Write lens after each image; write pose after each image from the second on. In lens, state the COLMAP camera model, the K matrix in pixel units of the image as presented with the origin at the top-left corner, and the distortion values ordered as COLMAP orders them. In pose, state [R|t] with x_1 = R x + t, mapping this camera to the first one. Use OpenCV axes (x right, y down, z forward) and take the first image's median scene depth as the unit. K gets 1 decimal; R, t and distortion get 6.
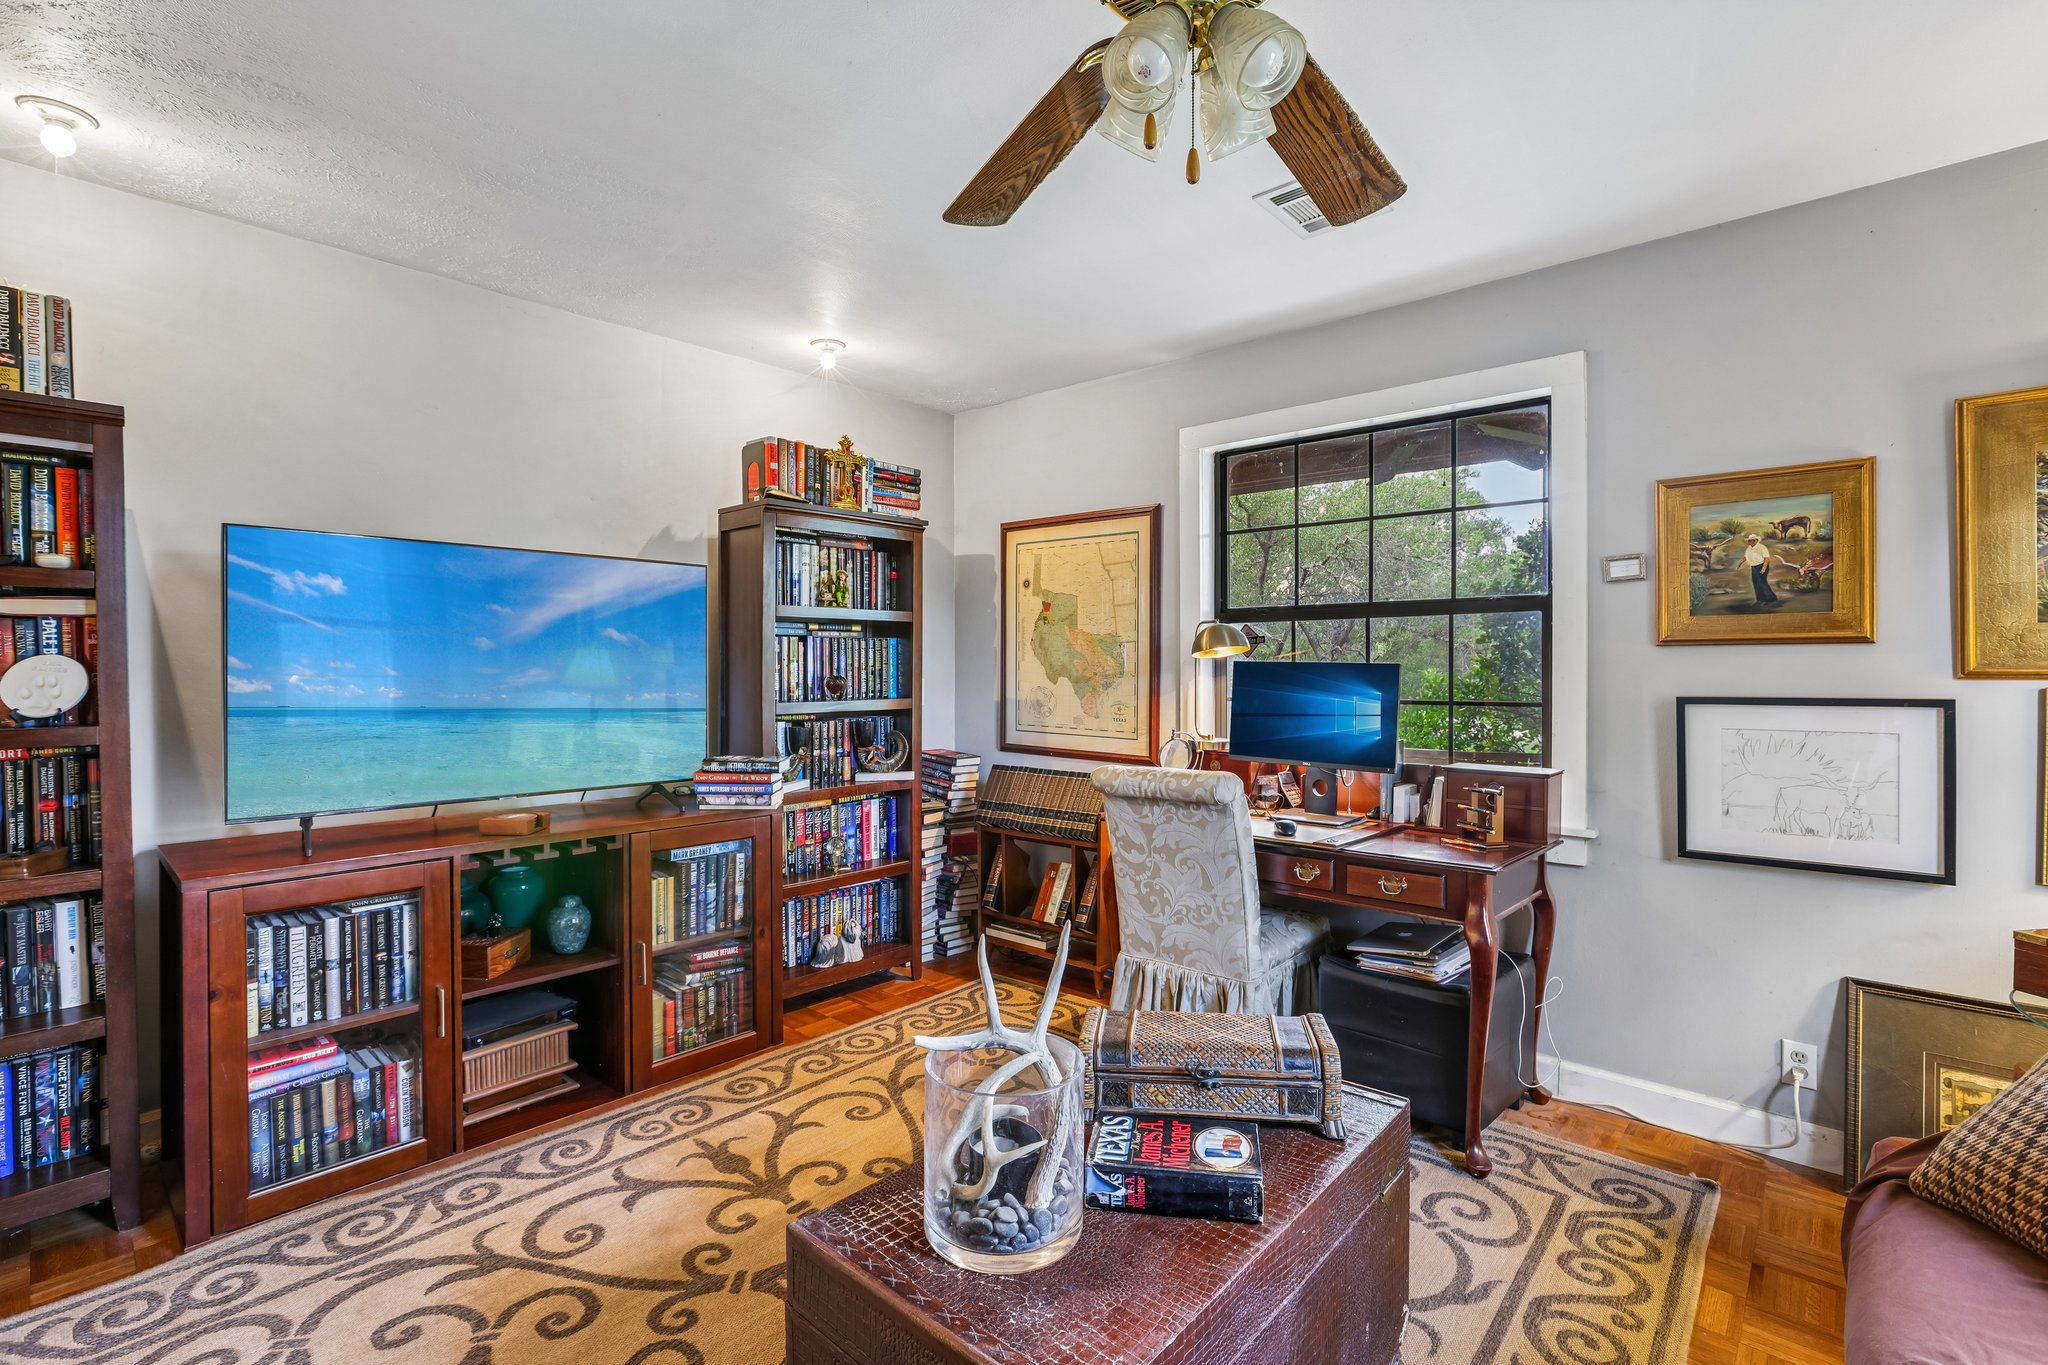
lens RADIAL K [[924.9, 0, 1014.1], [0, 924.9, 681.6], [0, 0, 1]] dist [-0.026606, 0.006909]
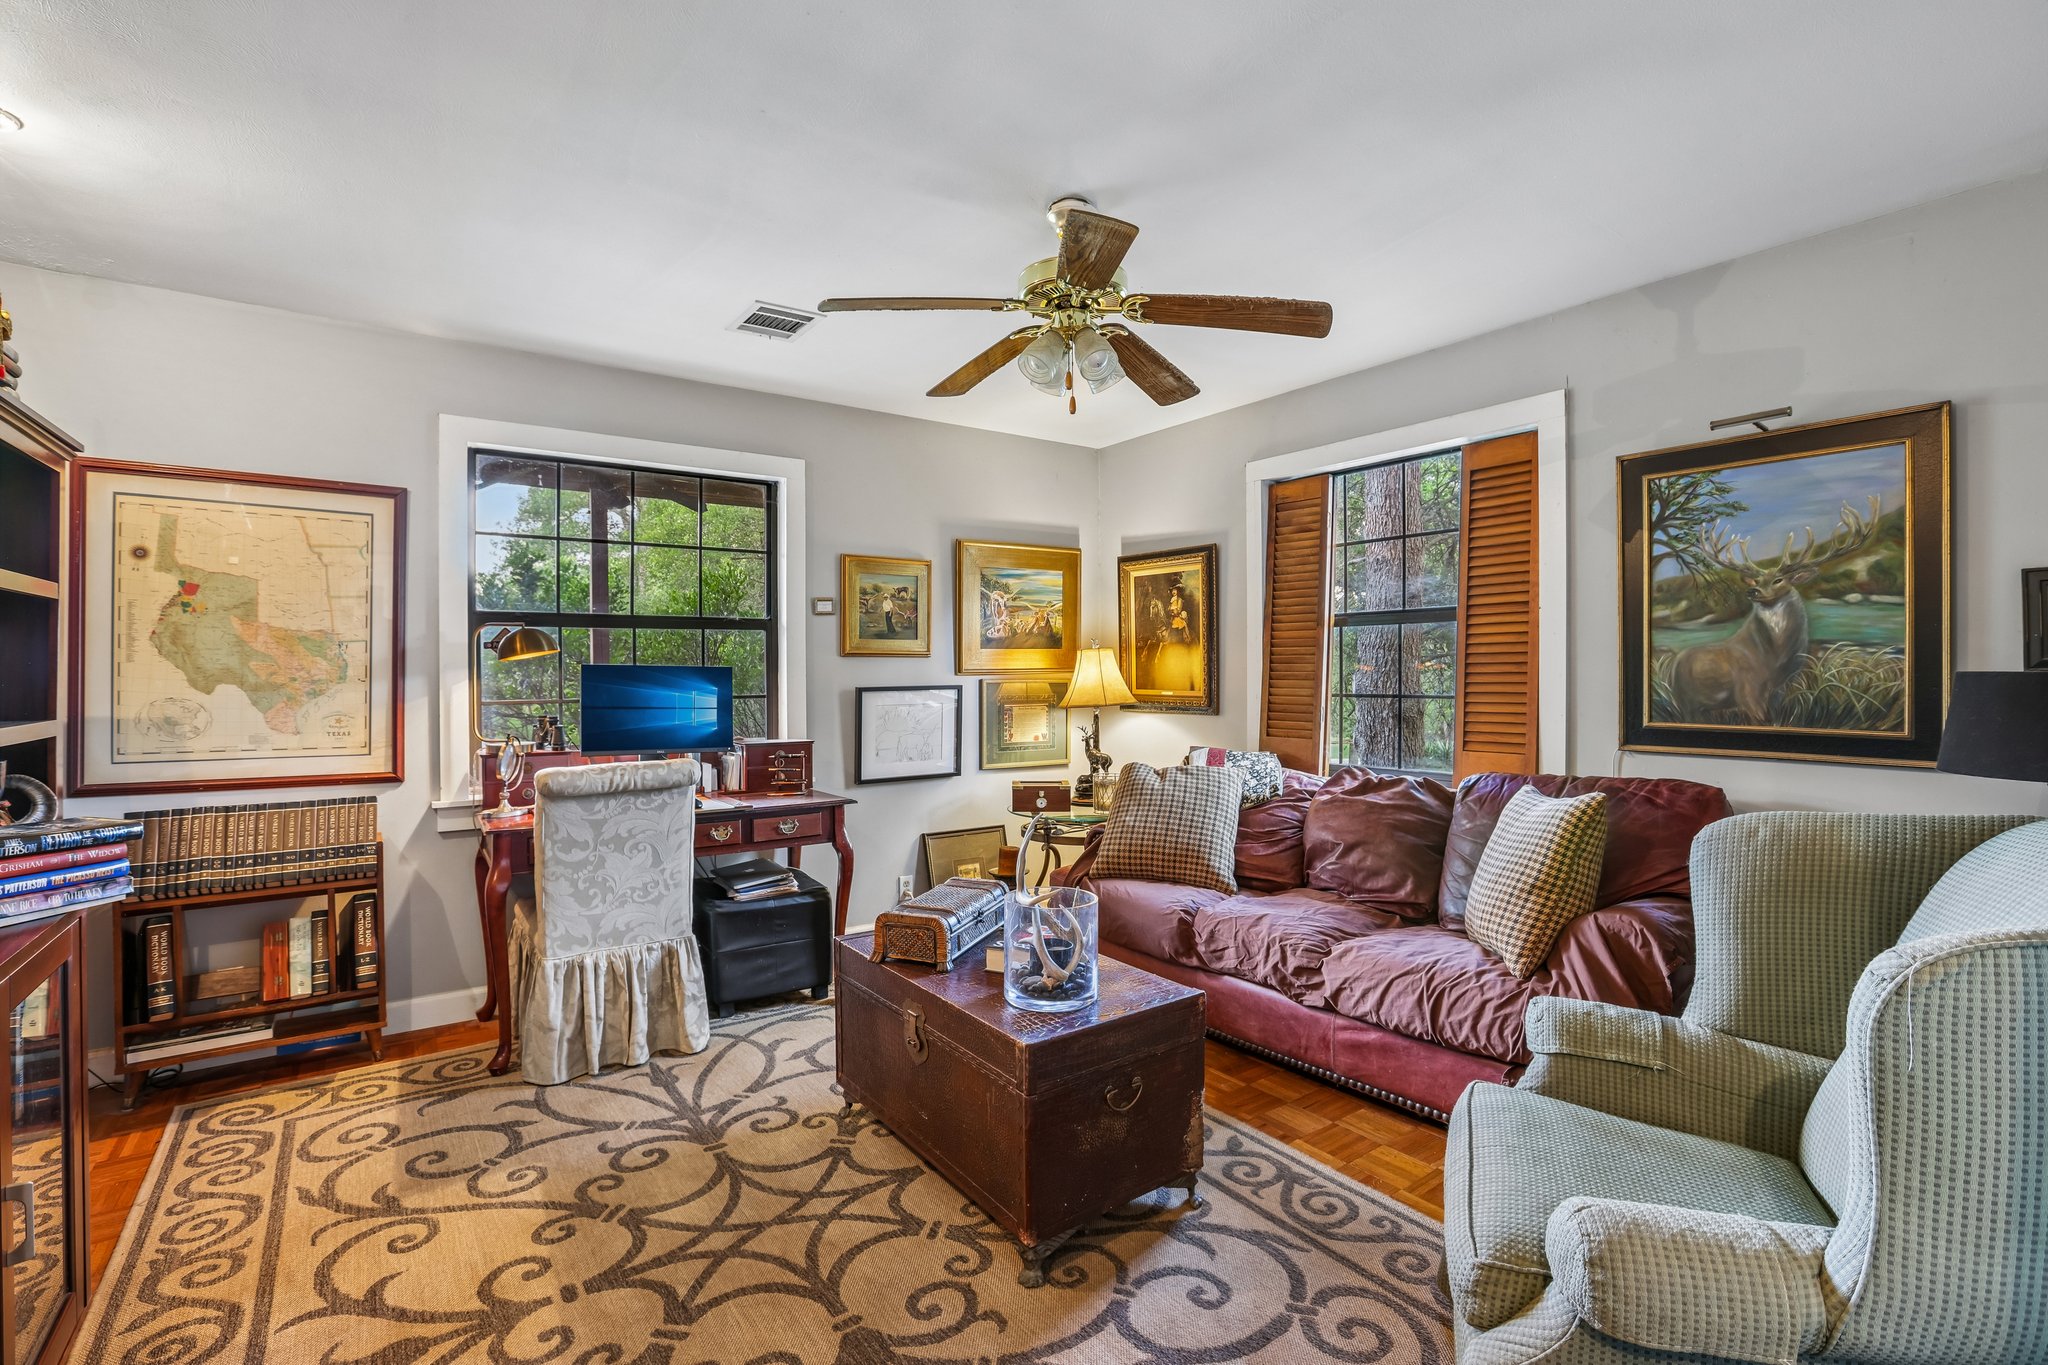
lens RADIAL K [[924.9, 0, 1007.1], [0, 924.9, 667.9], [0, 0, 1]] dist [-0.026606, 0.006909]
pose [[0.238875, 0.002082, 0.971048, -0.743051], [0.019563, 0.999784, -0.006956, -0.000606], [-0.970853, 0.020658, 0.238783, 0.294494]]
